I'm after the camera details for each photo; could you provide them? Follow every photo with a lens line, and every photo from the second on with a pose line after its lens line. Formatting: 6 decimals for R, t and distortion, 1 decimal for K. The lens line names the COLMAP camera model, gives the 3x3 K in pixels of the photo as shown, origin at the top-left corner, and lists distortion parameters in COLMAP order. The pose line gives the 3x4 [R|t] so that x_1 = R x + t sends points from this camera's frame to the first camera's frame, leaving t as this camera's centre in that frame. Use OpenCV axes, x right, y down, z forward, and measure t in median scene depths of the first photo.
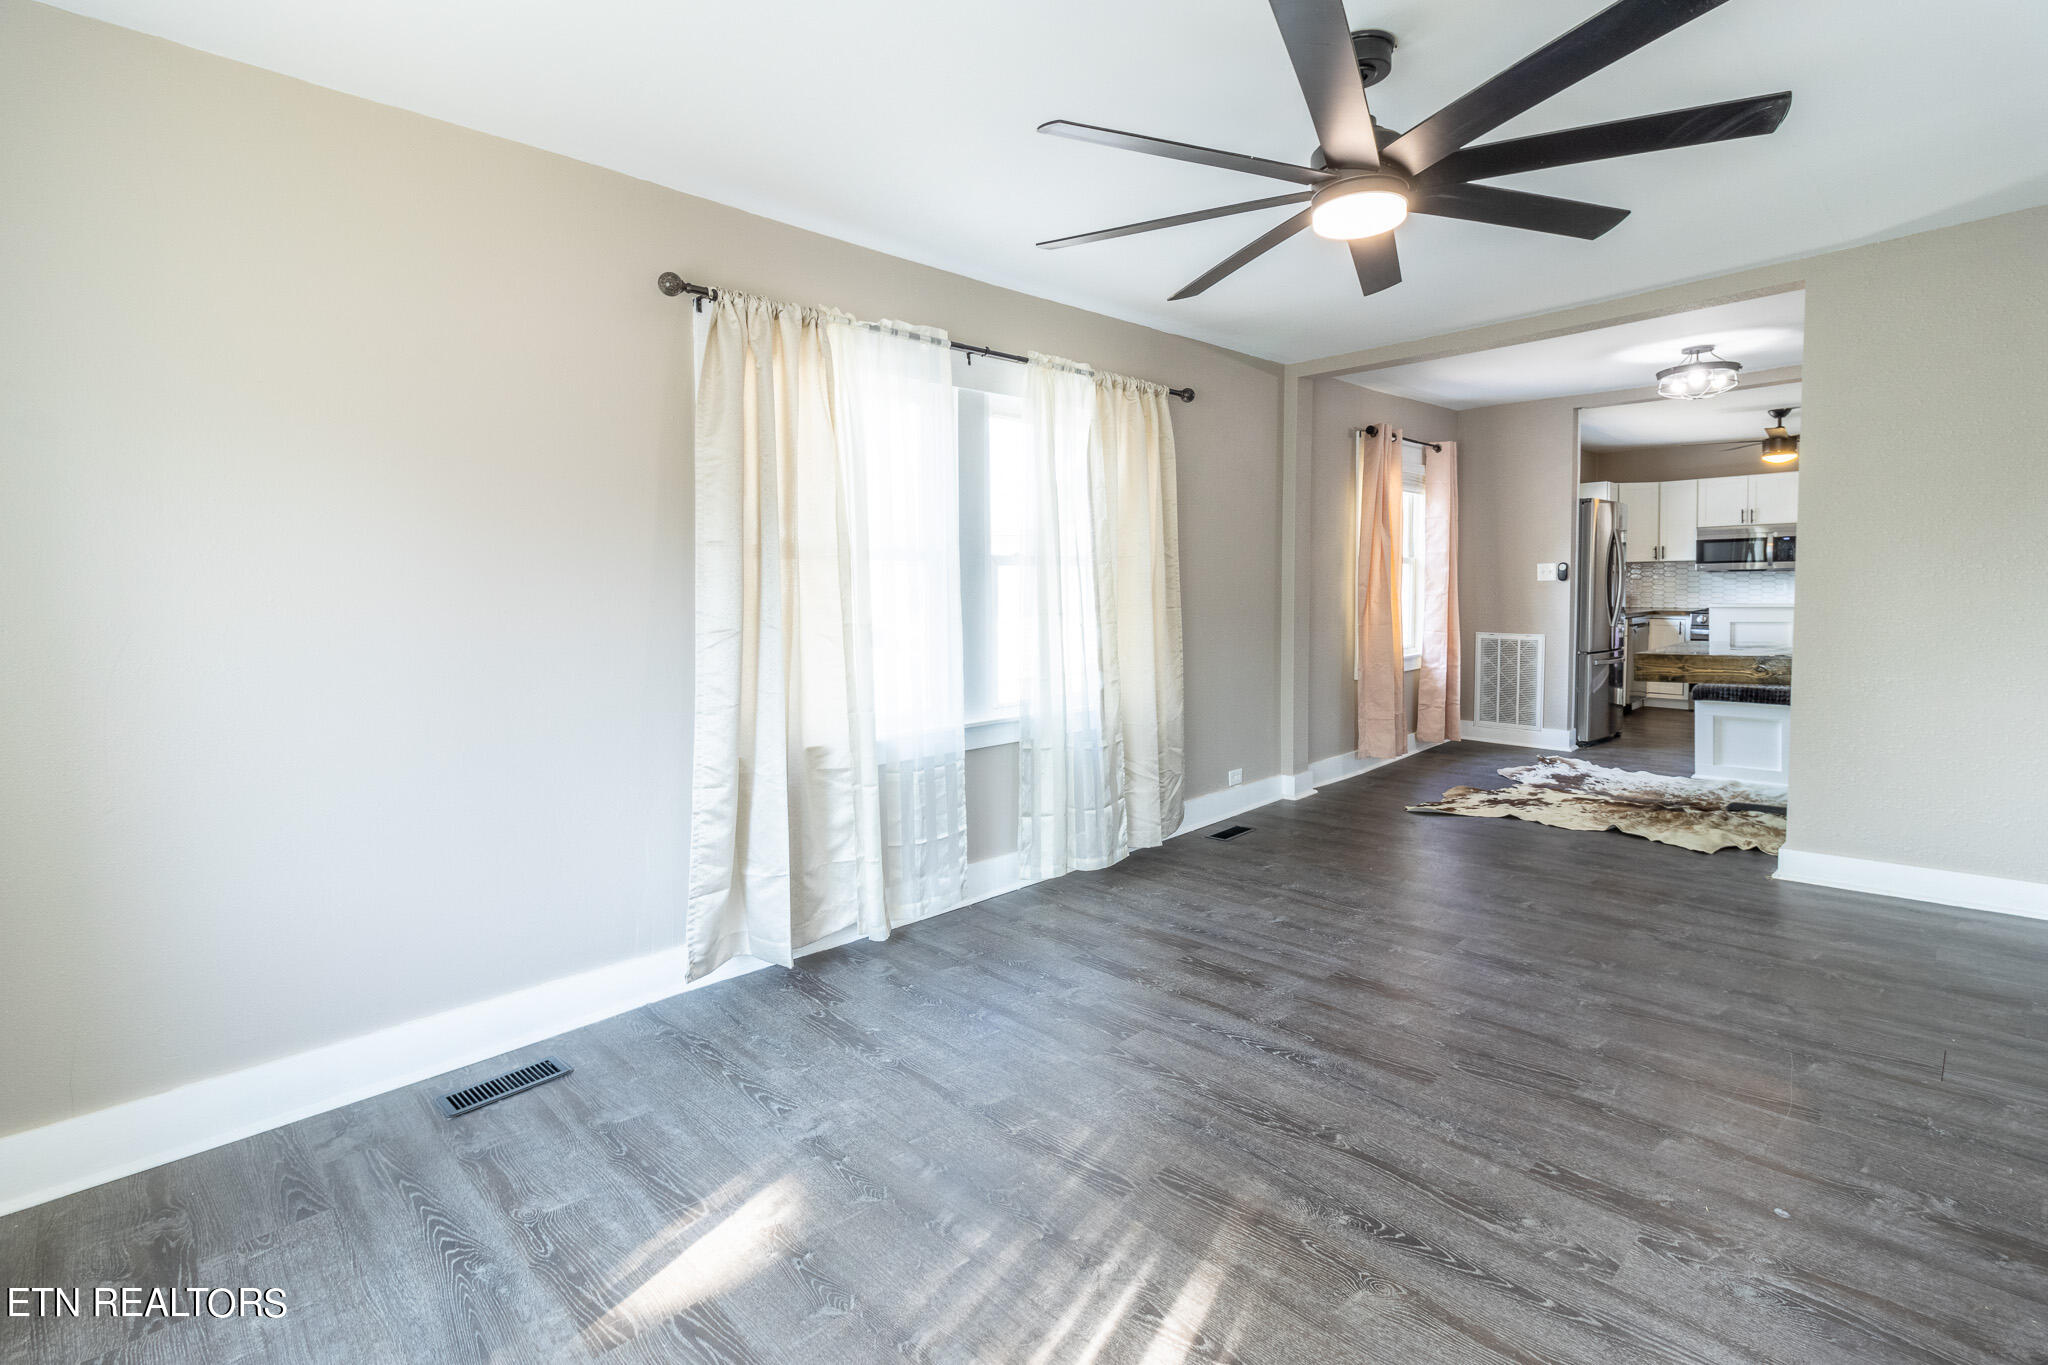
lens RADIAL K [[962.1, 0, 1028.2], [0, 962.1, 638.8], [0, 0, 1]] dist [-0.001614, -0.000918]
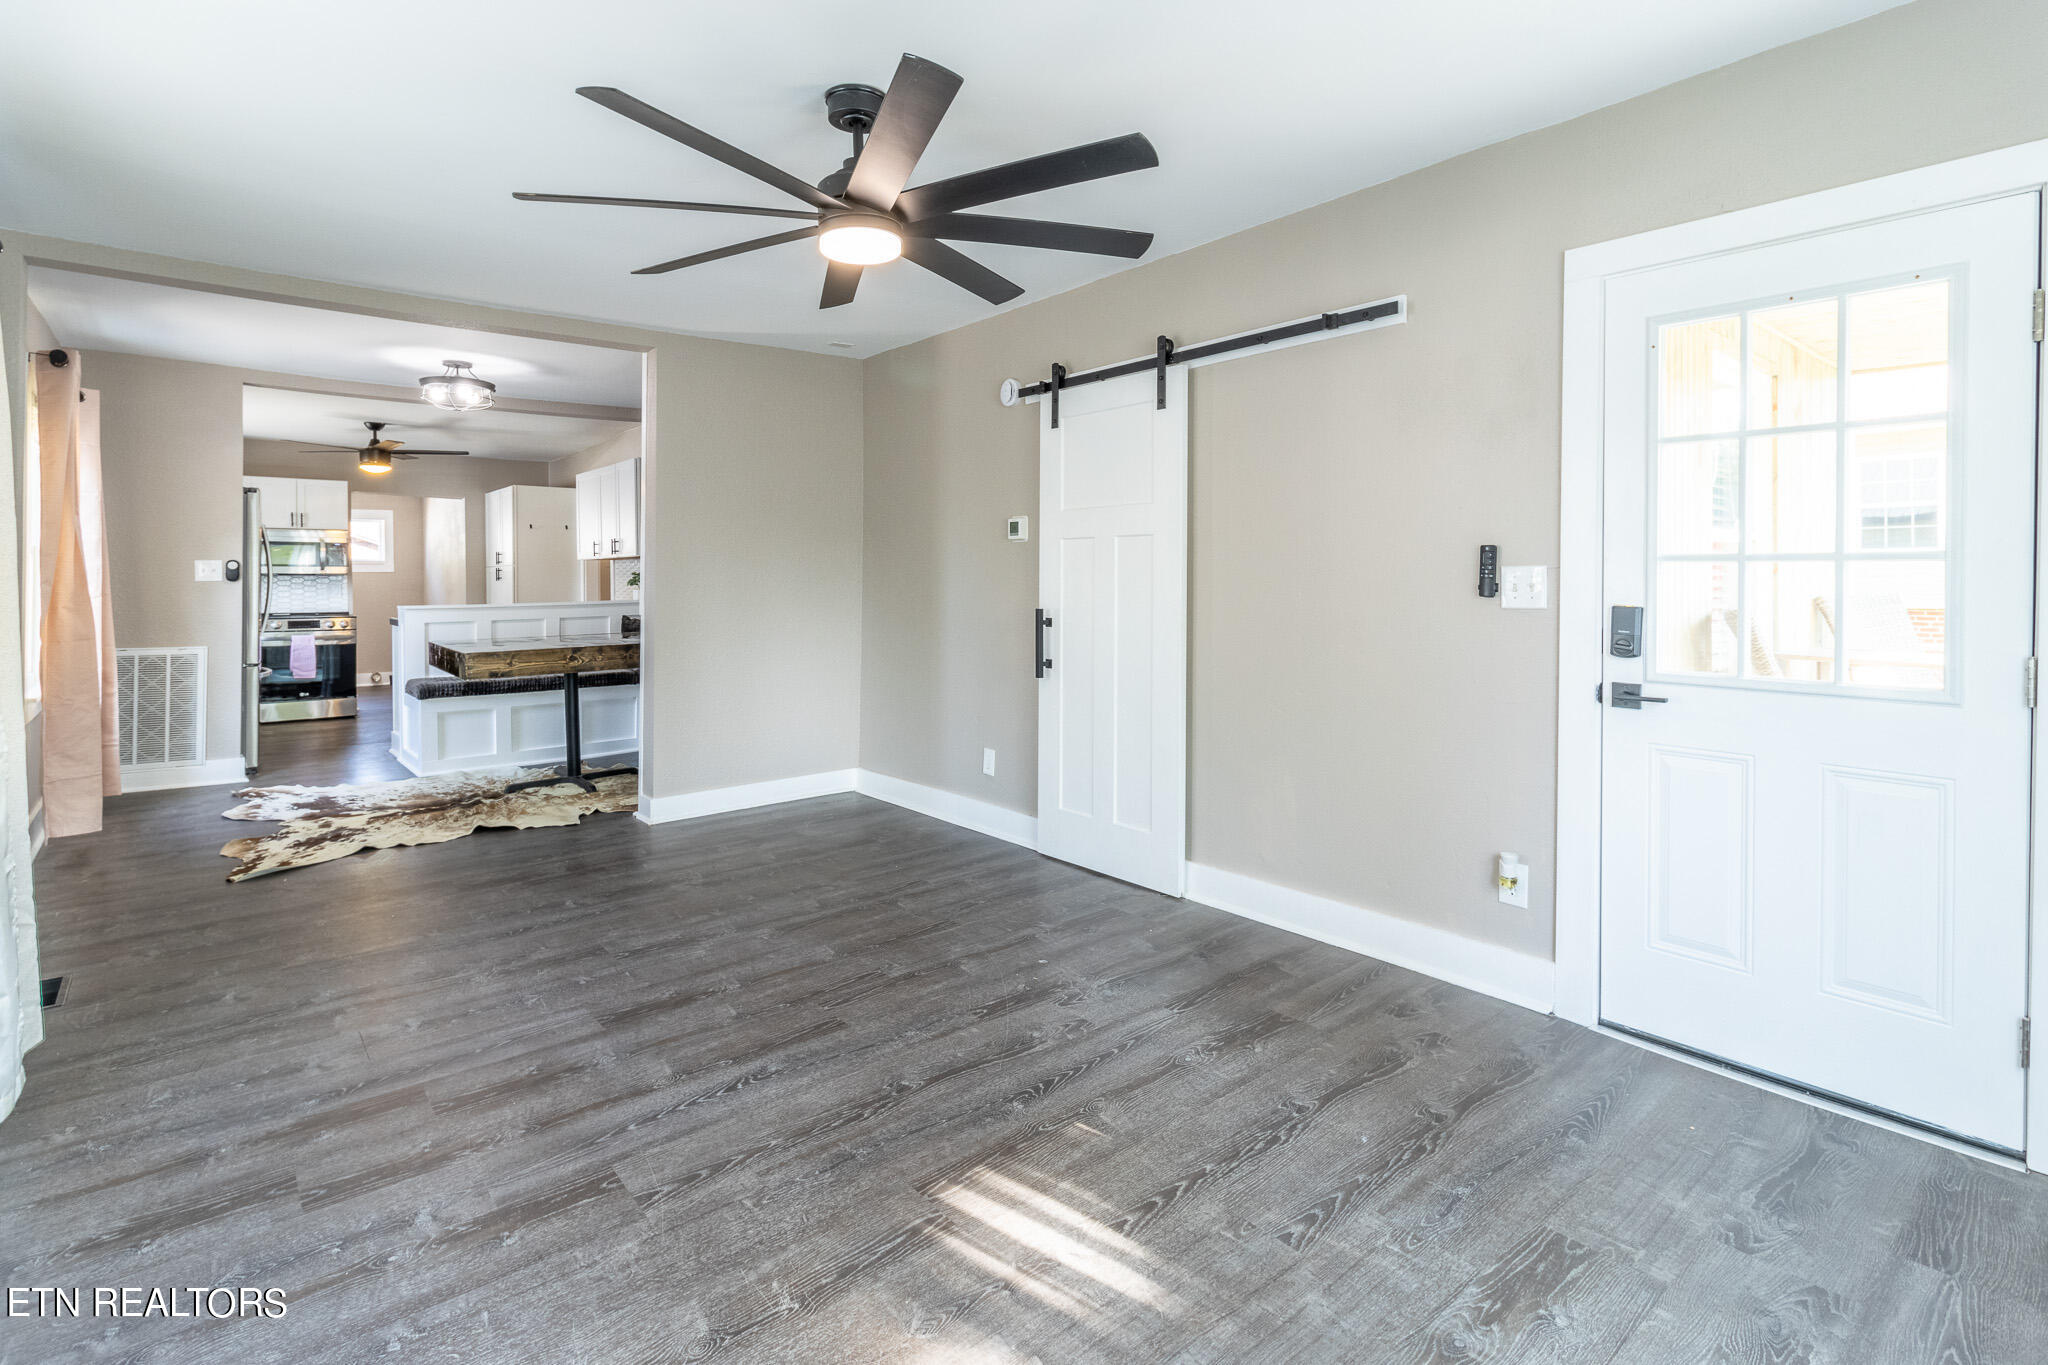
lens RADIAL K [[967.5, 0, 1024.6], [0, 967.5, 591.8], [0, 0, 1]] dist [-0.001599, 0.000266]
pose [[0.077993, 0.004713, 0.996943, -0.591348], [0.053226, 0.998543, -0.008884, -0.015470], [-0.995532, 0.053756, 0.077628, 0.584211]]
